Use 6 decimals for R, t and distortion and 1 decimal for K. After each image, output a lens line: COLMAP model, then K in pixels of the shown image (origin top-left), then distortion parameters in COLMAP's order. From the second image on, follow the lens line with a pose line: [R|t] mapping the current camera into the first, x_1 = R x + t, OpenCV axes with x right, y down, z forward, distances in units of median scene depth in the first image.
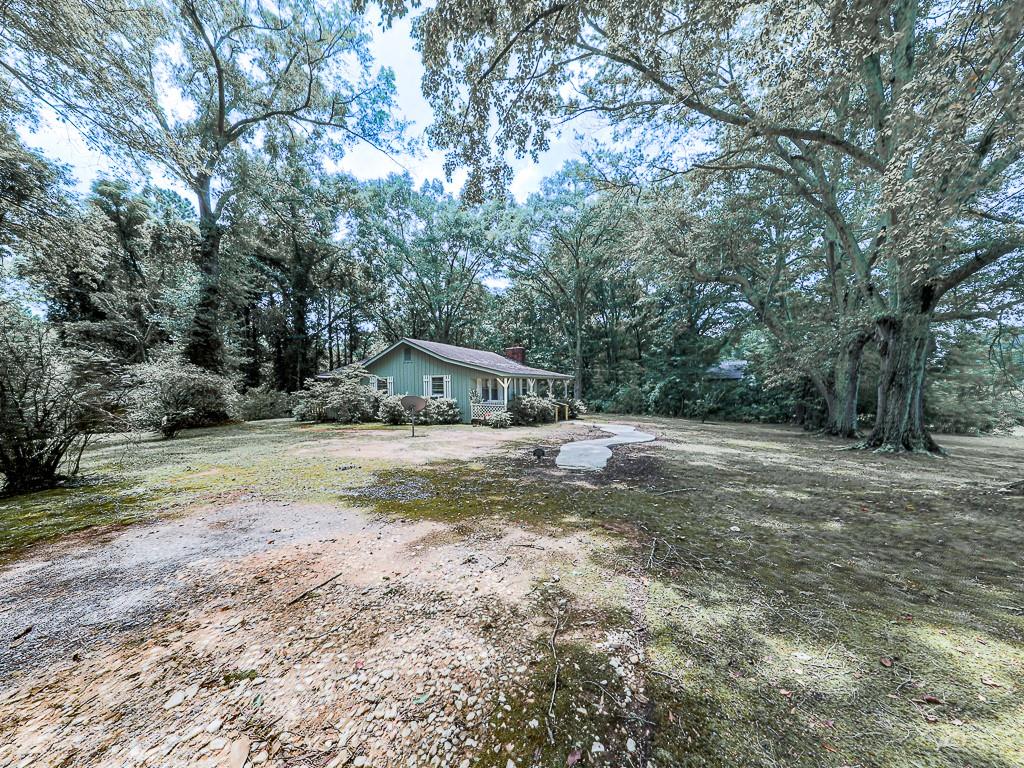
lens RADIAL K [[390.8, 0, 514.0], [0, 390.8, 383.6], [0, 0, 1]] dist [0.010655, -0.002132]
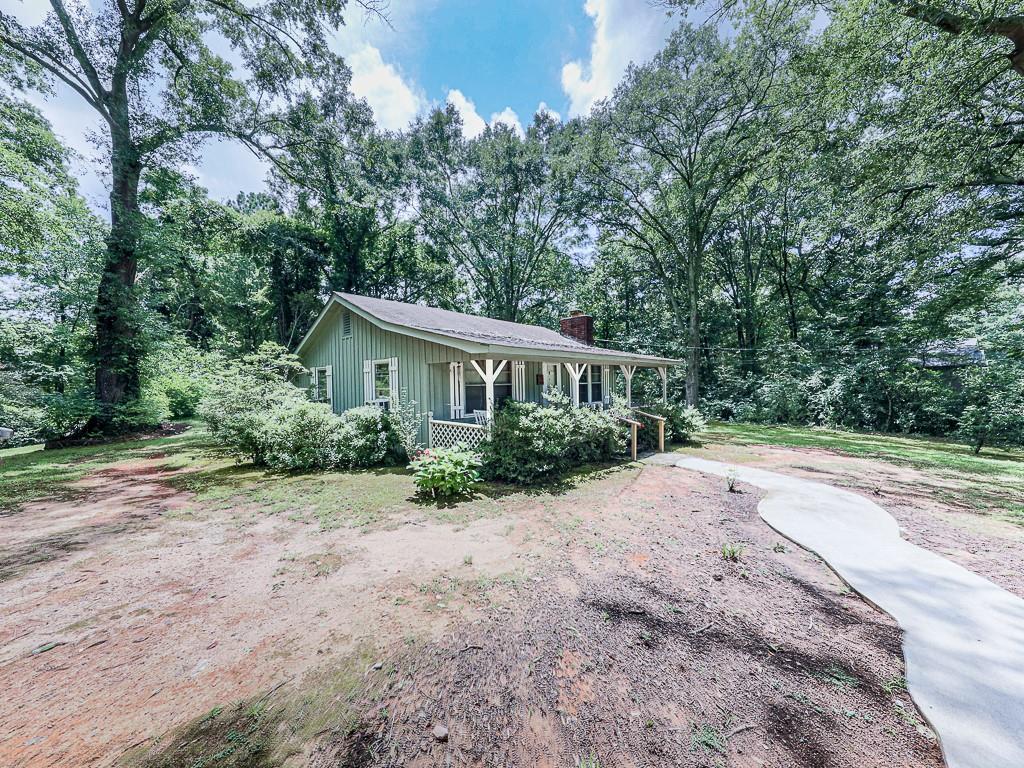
lens RADIAL K [[390.8, 0, 508.6], [0, 390.8, 386.2], [0, 0, 1]] dist [0.010655, -0.002132]
pose [[0.960391, -0.003851, -0.278630, 0.051486], [0.009181, 0.999799, 0.017827, 0.003201], [0.278506, -0.019679, 0.960233, 0.283997]]
